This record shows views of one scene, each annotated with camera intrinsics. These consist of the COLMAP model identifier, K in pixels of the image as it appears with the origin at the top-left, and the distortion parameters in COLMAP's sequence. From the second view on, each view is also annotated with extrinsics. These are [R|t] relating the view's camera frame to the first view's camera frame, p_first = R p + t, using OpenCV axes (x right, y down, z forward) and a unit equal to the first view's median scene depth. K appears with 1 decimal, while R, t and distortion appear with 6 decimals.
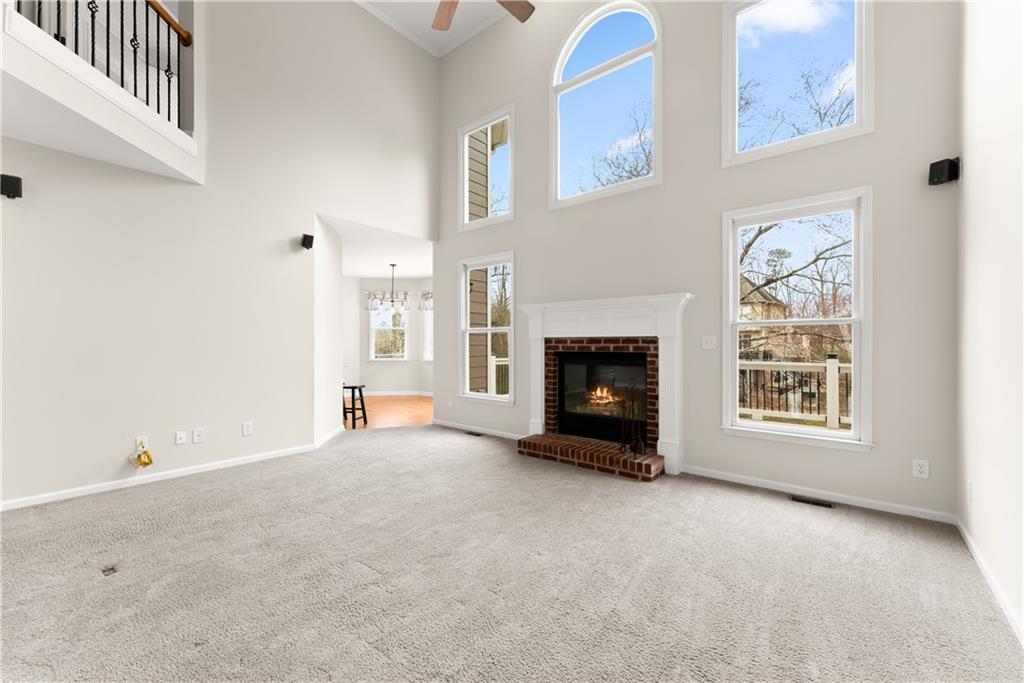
lens RADIAL K [[415.8, 0, 512.0], [0, 415.8, 341.5], [0, 0, 1]] dist [0.003645, 0.000088]
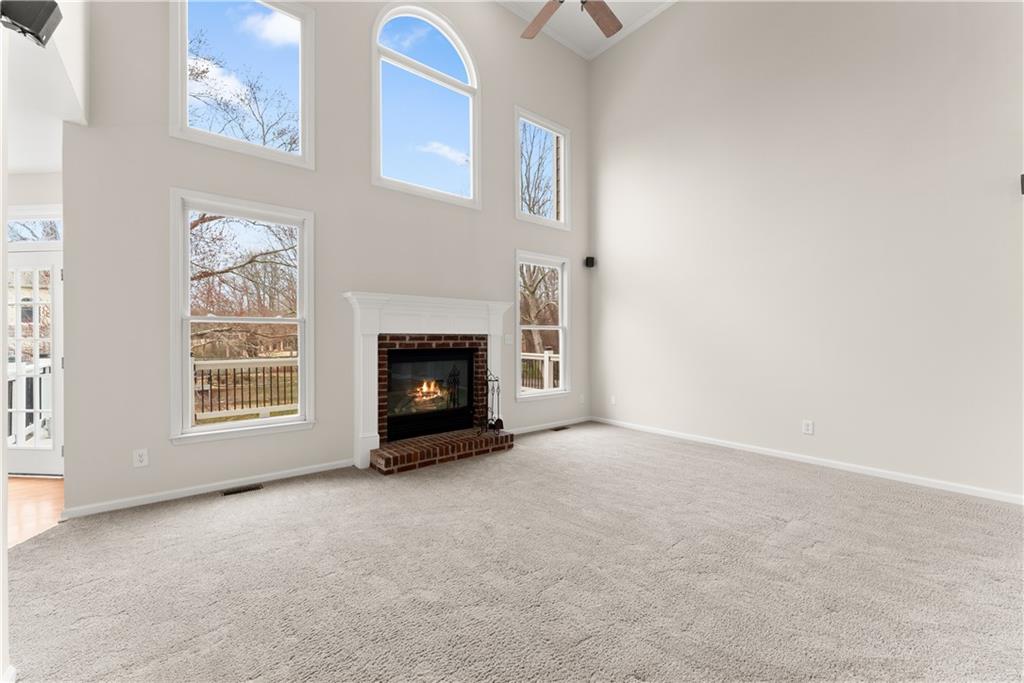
lens RADIAL K [[415.8, 0, 512.0], [0, 415.8, 341.5], [0, 0, 1]] dist [0.003645, 0.000088]
pose [[0.190578, -0.004826, 0.981660, -0.767591], [-0.001087, 0.999986, 0.005127, 0.002330], [-0.981671, -0.002044, 0.190570, 0.623951]]
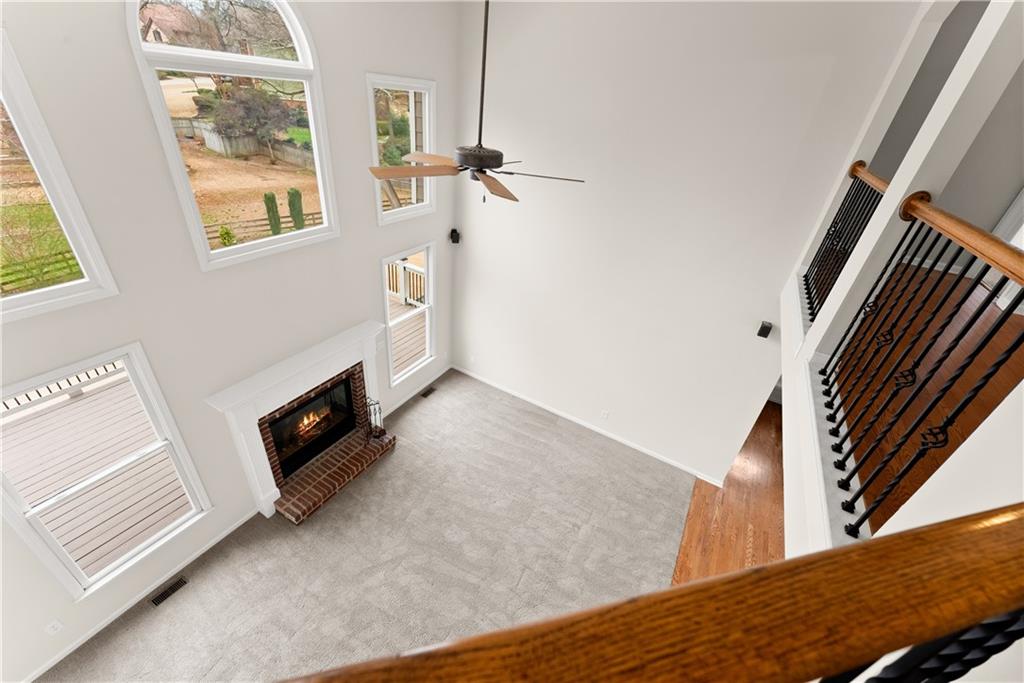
lens RADIAL K [[415.3, 0, 514.4], [0, 415.3, 337.4], [0, 0, 1]] dist [0.002263, 0.000051]
pose [[-0.177751, -0.527791, 0.830567, -0.682401], [-0.101729, 0.849340, 0.517950, -0.699132], [-0.978803, 0.007573, -0.204663, 0.723424]]
